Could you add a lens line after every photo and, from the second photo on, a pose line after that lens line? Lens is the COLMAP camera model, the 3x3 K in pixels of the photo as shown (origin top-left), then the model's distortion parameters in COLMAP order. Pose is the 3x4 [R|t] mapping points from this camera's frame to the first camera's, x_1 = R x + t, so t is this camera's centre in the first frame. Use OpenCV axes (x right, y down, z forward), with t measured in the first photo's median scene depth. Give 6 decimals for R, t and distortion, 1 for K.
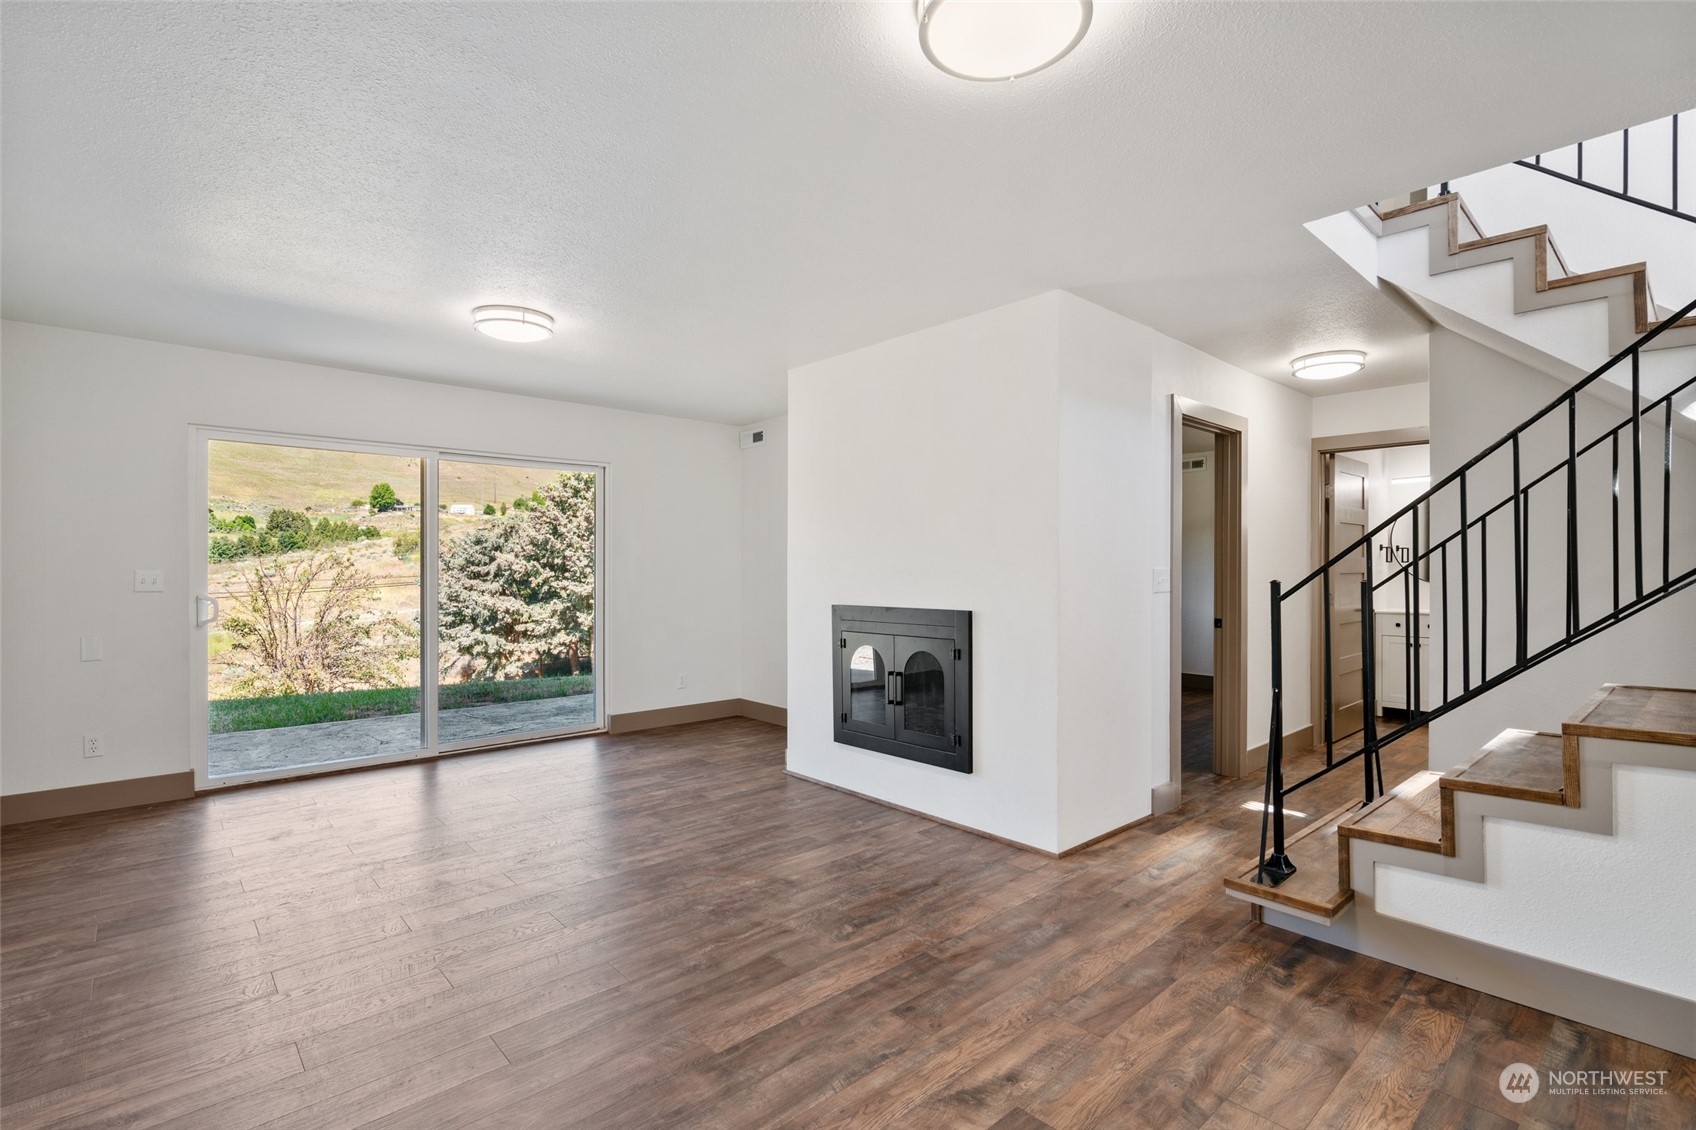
lens RADIAL K [[758.7, 0, 841.7], [0, 758.7, 571.9], [0, 0, 1]] dist [0.001619, 0.000695]
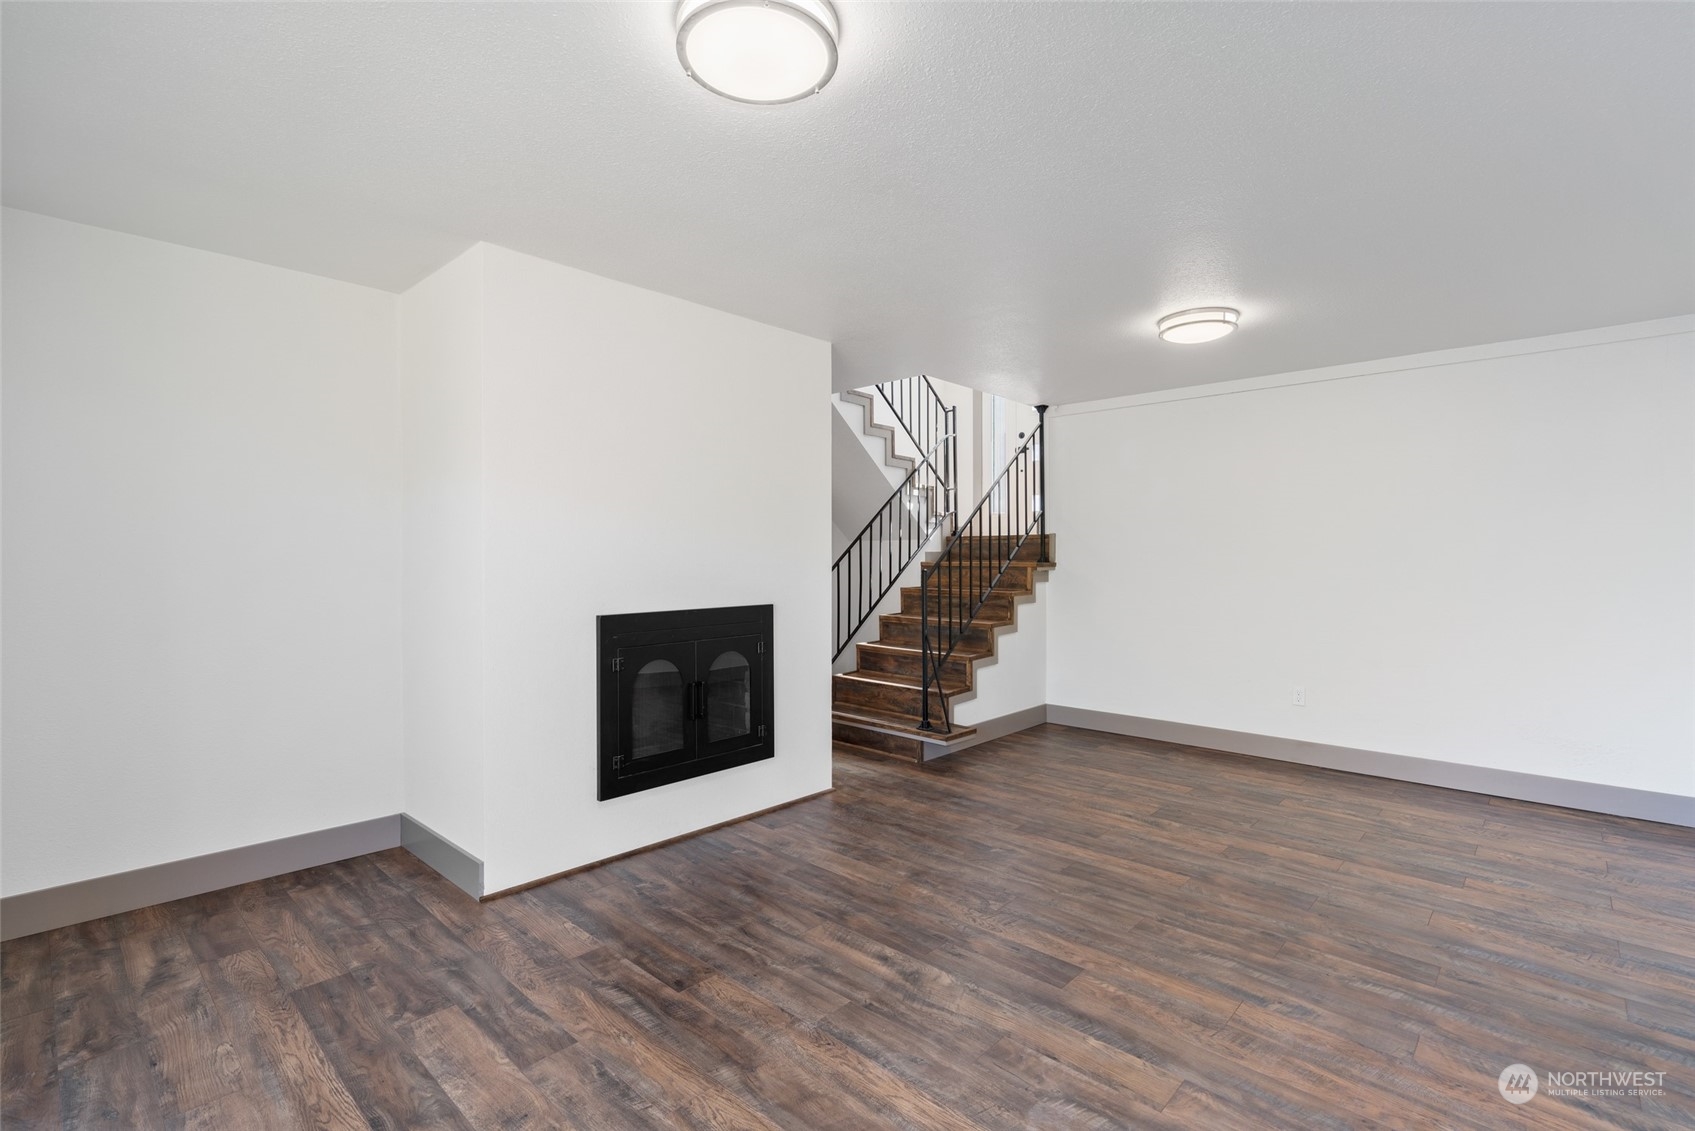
lens RADIAL K [[754.1, 0, 843.6], [0, 754.1, 553.1], [0, 0, 1]] dist [0.000513, 0.000283]
pose [[-0.060998, 0.009939, 0.998088, -0.803588], [0.005804, 0.999937, -0.009602, -0.005319], [-0.998121, 0.005207, -0.061052, 0.872302]]
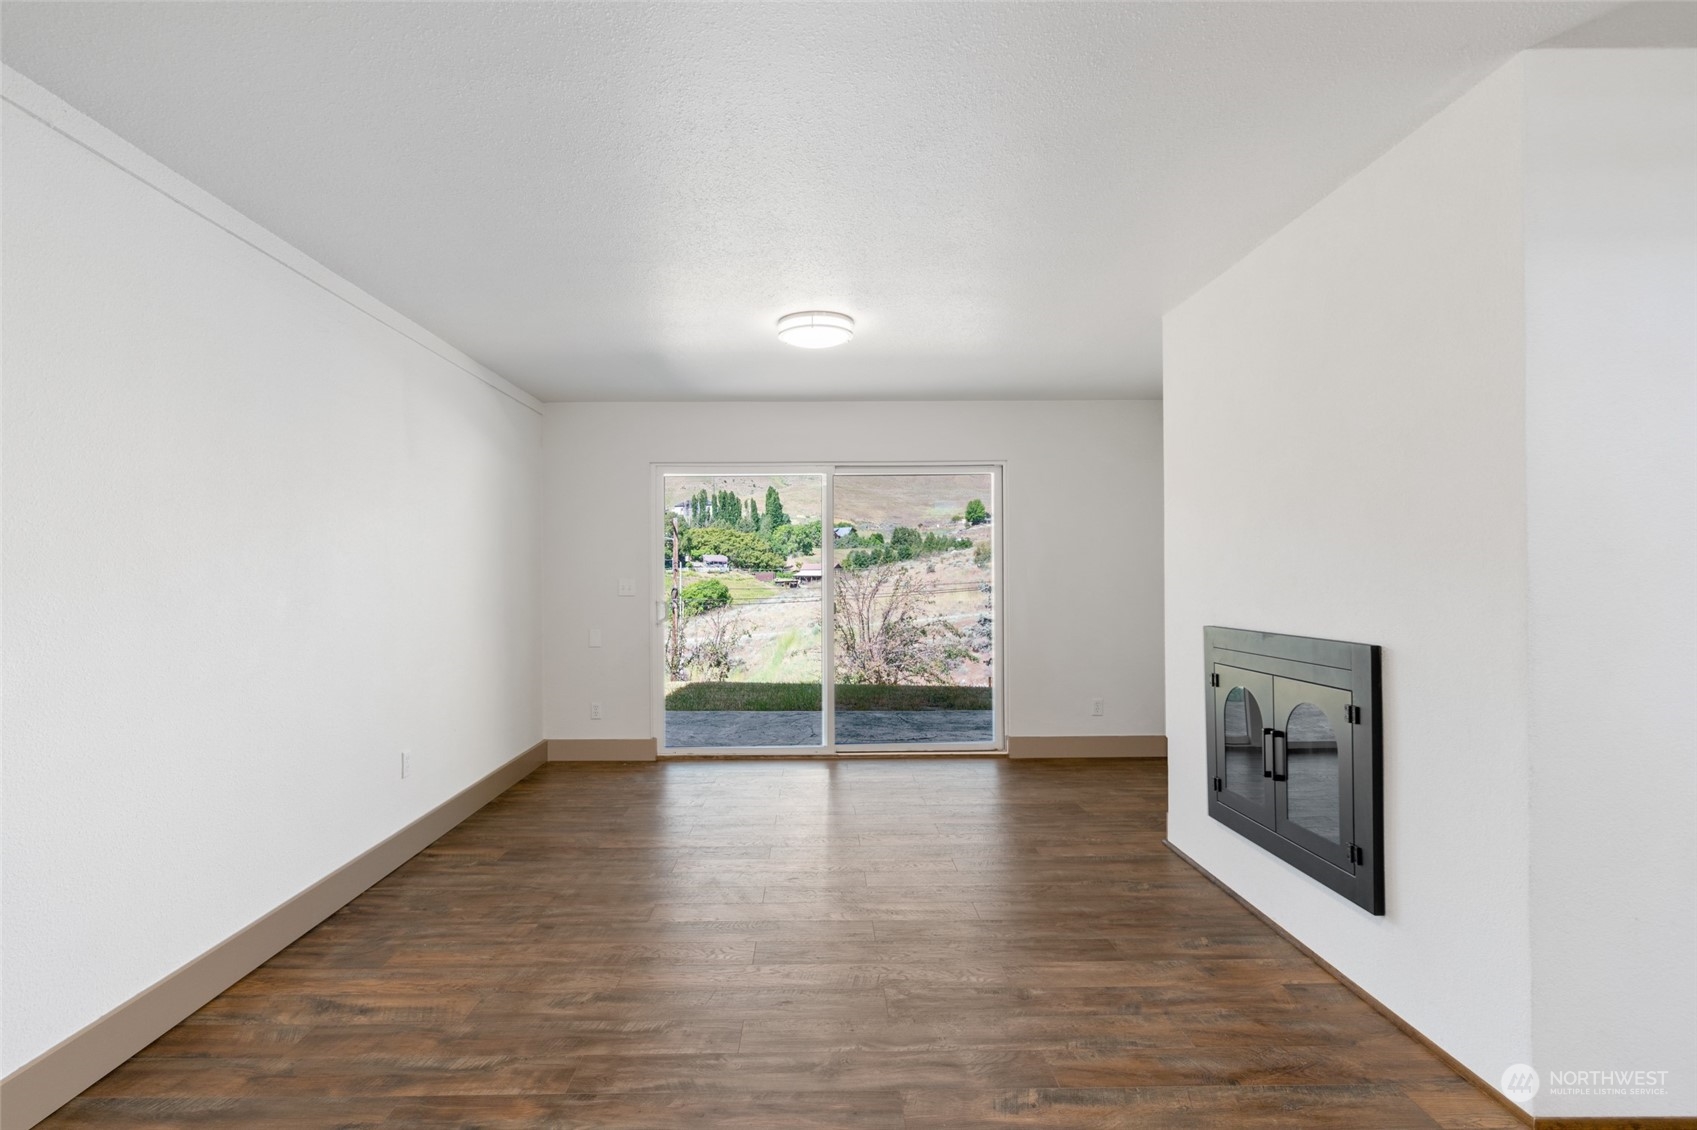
lens RADIAL K [[781.4, 0, 851.7], [0, 781.4, 568.4], [0, 0, 1]] dist [-0.004291, 0.000561]
pose [[0.758598, -0.010235, -0.651479, 0.232704], [0.002098, 0.999910, -0.013267, -0.002321], [0.651556, 0.008698, 0.758551, 0.229757]]
